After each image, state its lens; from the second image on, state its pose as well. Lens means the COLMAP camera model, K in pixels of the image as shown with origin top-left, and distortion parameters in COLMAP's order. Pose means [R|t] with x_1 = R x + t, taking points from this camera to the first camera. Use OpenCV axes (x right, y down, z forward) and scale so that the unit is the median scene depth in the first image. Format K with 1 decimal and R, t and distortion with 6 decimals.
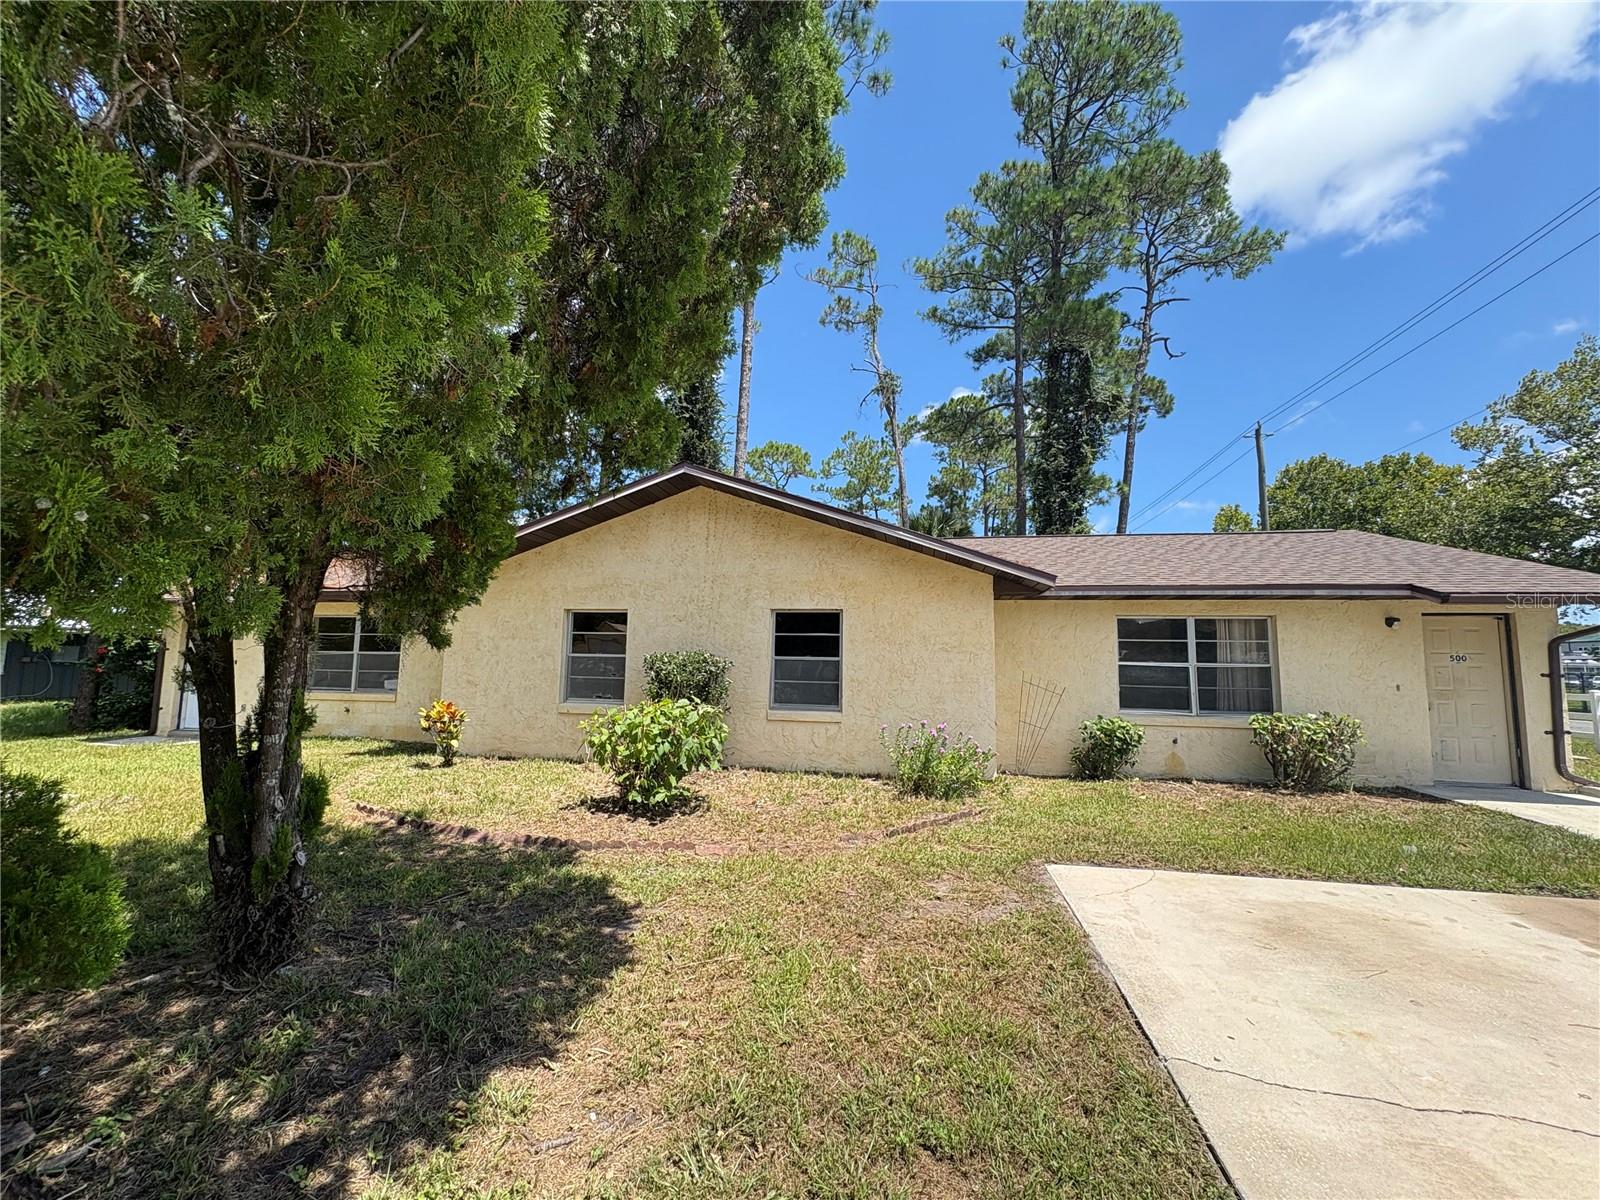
lens RADIAL K [[636.8, 0, 800.0], [0, 636.8, 600.0], [0, 0, 1]] dist [0.001345, 0.000056]
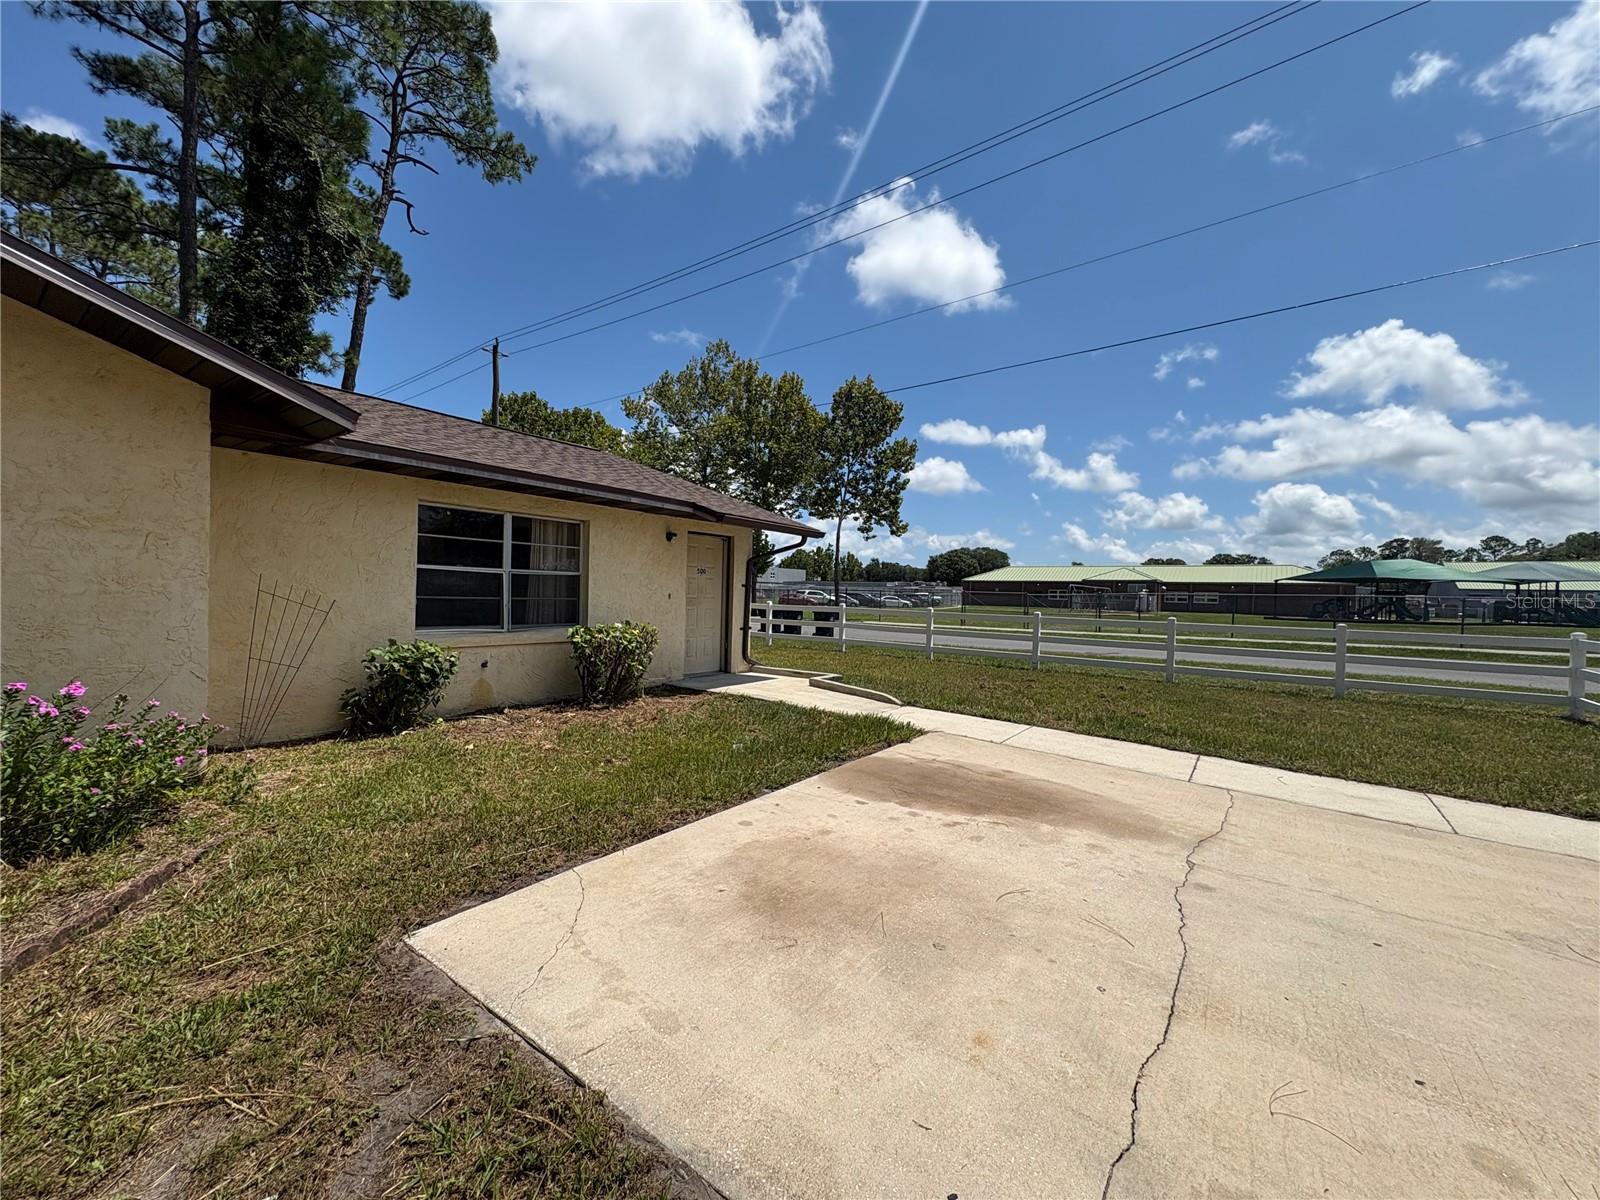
lens RADIAL K [[636.8, 0, 800.0], [0, 636.8, 600.0], [0, 0, 1]] dist [0.001345, 0.000056]
pose [[0.431533, -0.014612, 0.901979, 0.034928], [-0.107824, 0.991865, 0.067654, 0.042166], [-0.895630, -0.126450, 0.426447, 0.302152]]
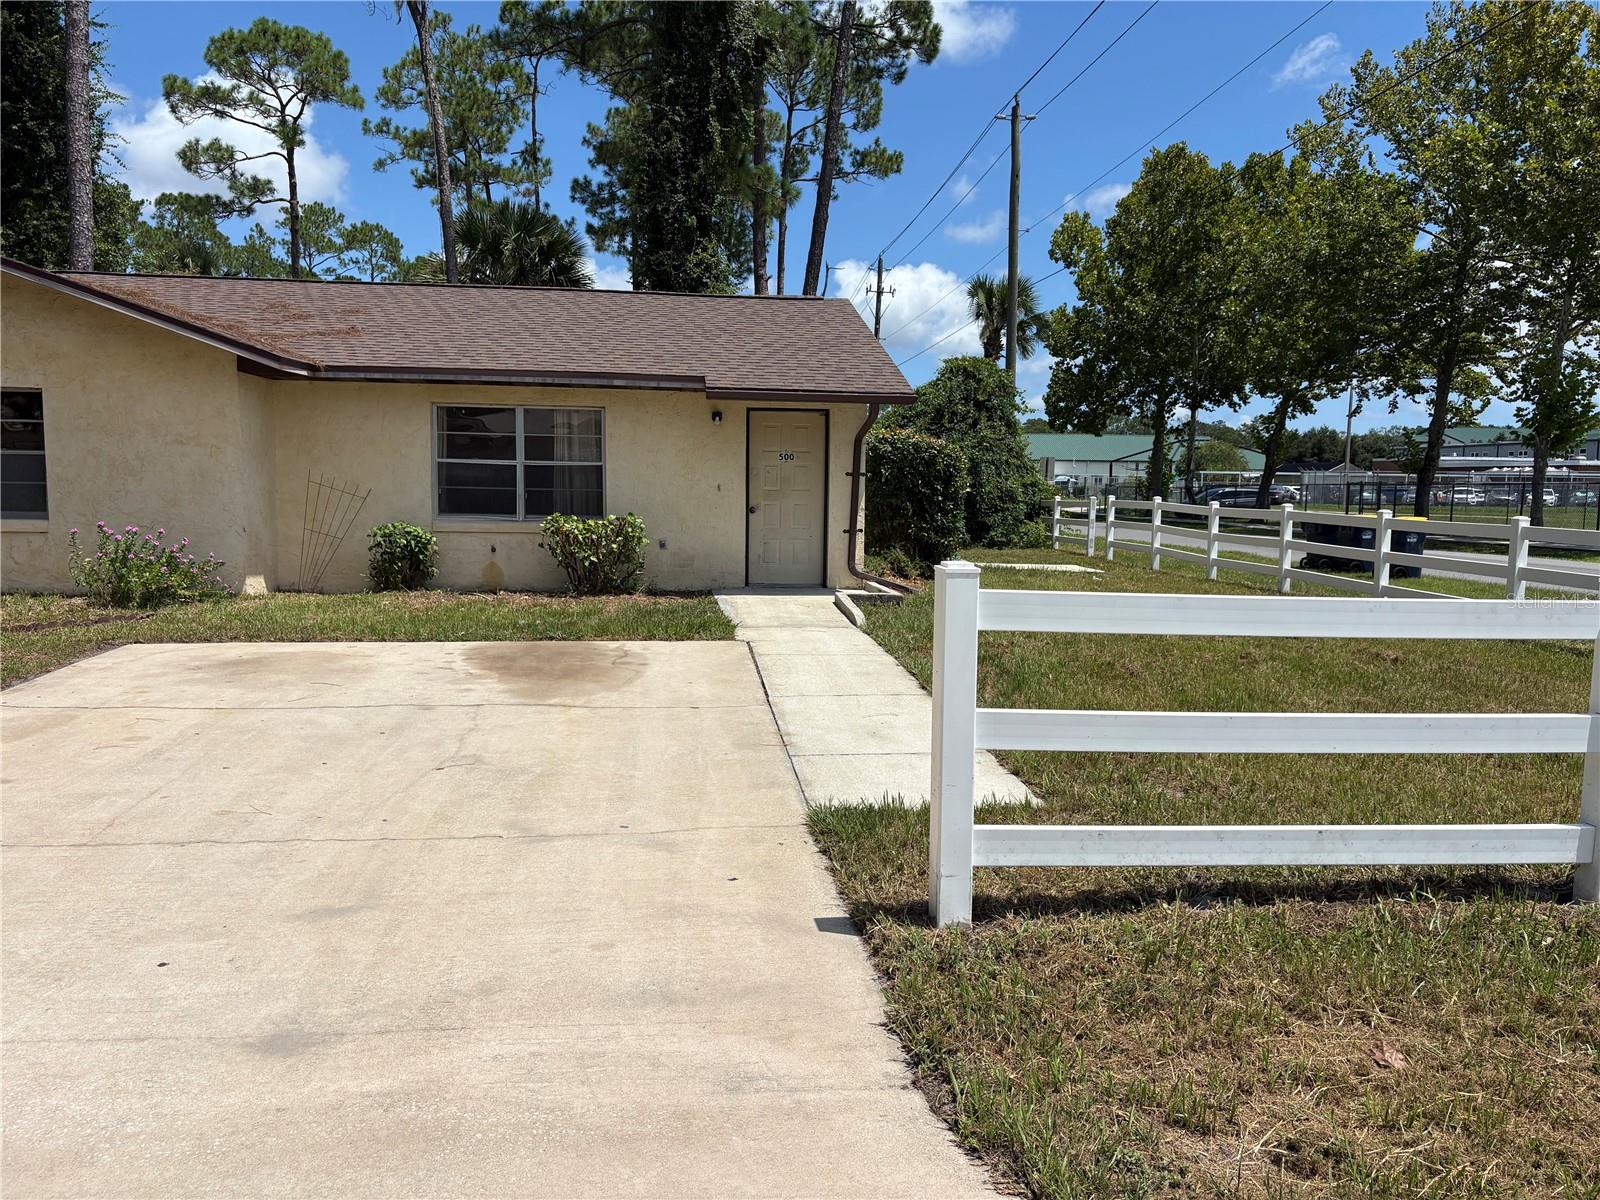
lens RADIAL K [[1214.5, 0, 803.4], [0, 1214.5, 601.6], [0, 0, 1]] dist [0.021281, -0.000908]
pose [[0.957047, -0.030608, 0.288313, 0.501411], [-0.027789, 0.980150, 0.196299, -0.047689], [-0.288598, -0.195879, 0.937199, -0.693449]]
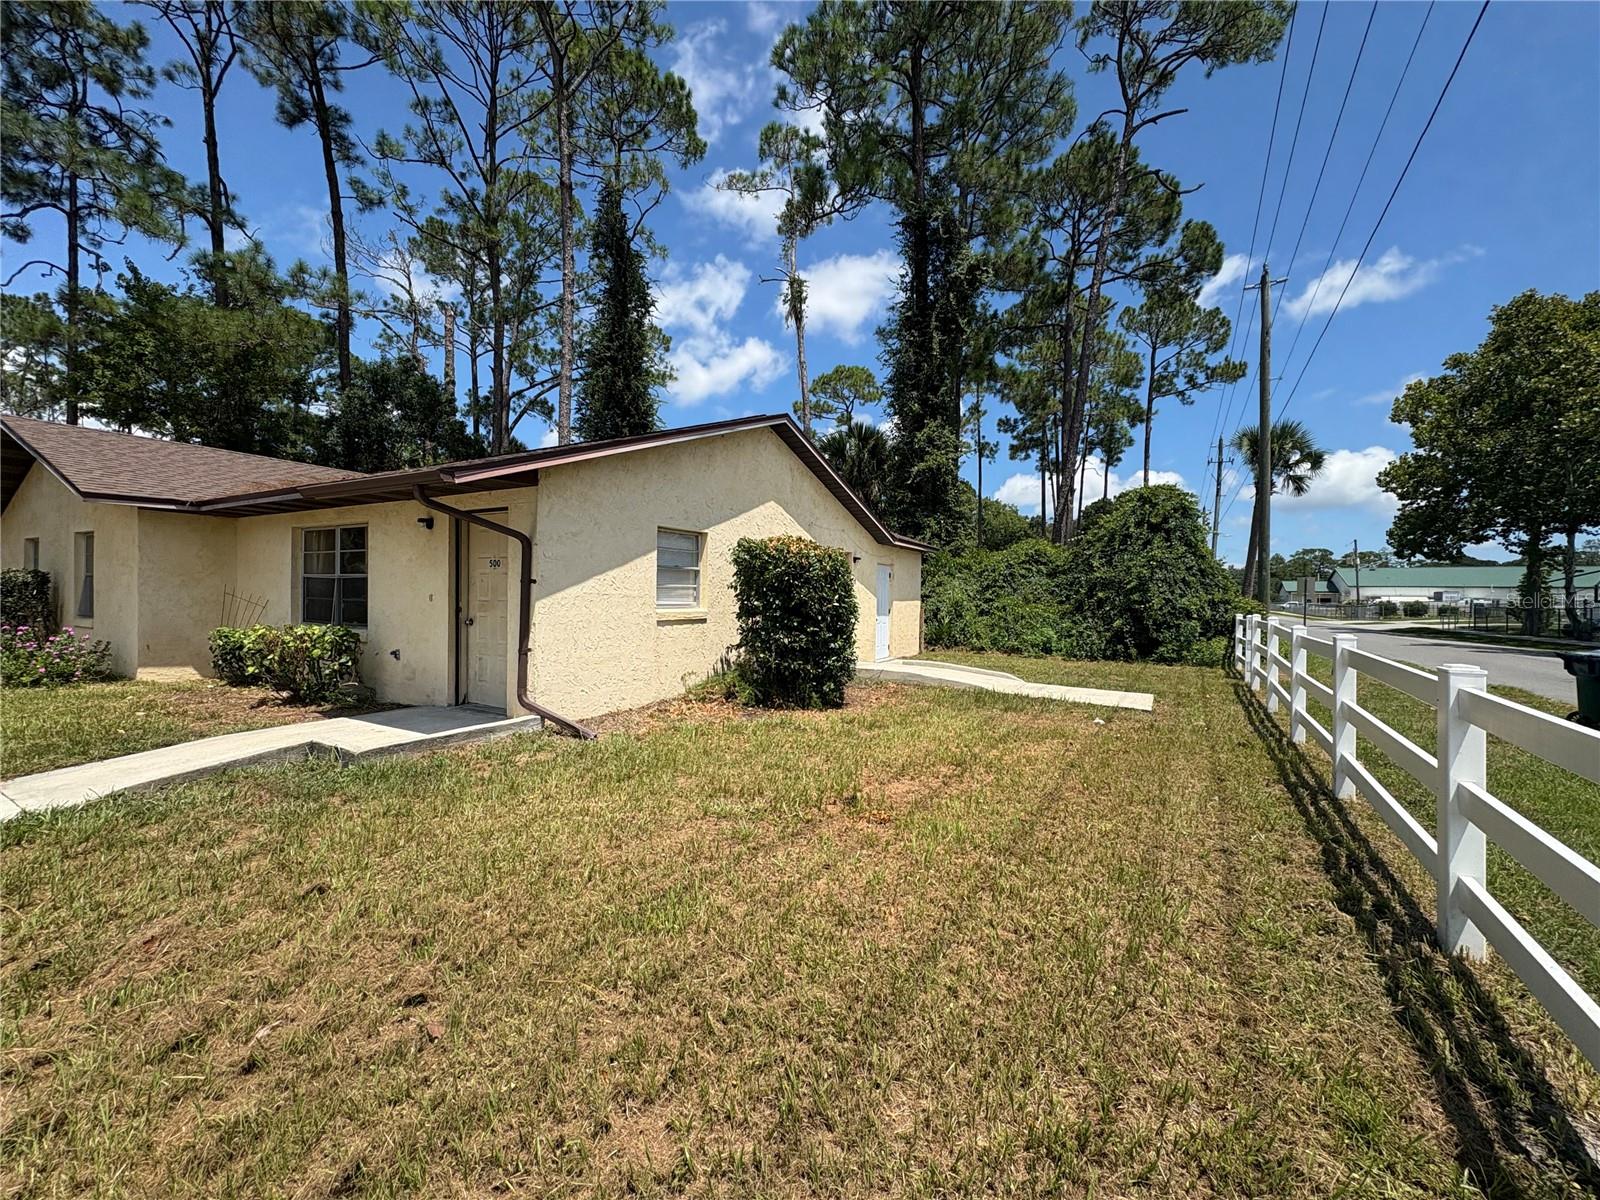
lens RADIAL K [[647.6, 0, 800.0], [0, 647.6, 600.0], [0, 0, 1]] dist [-0.001346, -0.000303]
pose [[0.948065, -0.002665, -0.318067, 1.584644], [0.033358, 0.995284, 0.091091, 0.072281], [0.316324, -0.096970, 0.943682, 0.298513]]
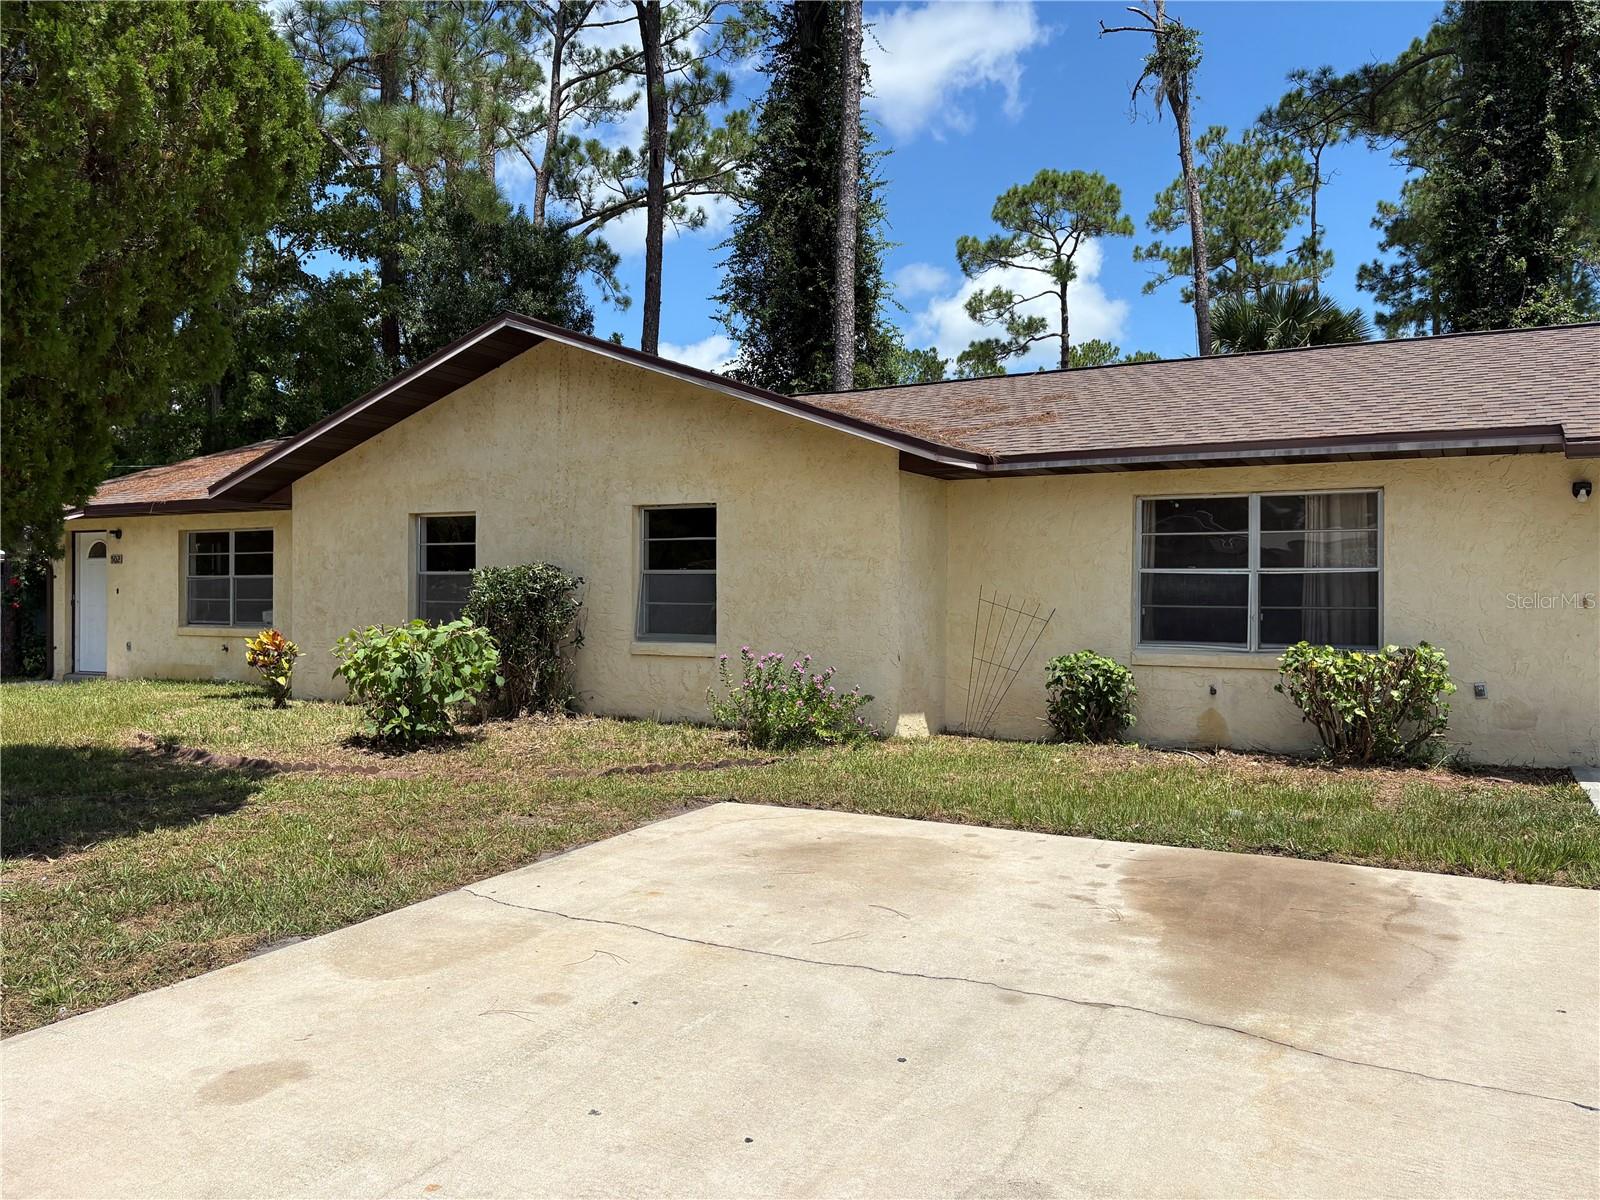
lens RADIAL K [[1210.1, 0, 800.0], [0, 1210.1, 600.0], [0, 0, 1]] dist [0.051141, -0.055497]
pose [[0.948663, -0.009928, -0.316133, 0.570714], [0.040867, 0.994976, 0.091390, 0.003177], [0.313637, -0.099618, 0.944303, -0.262299]]
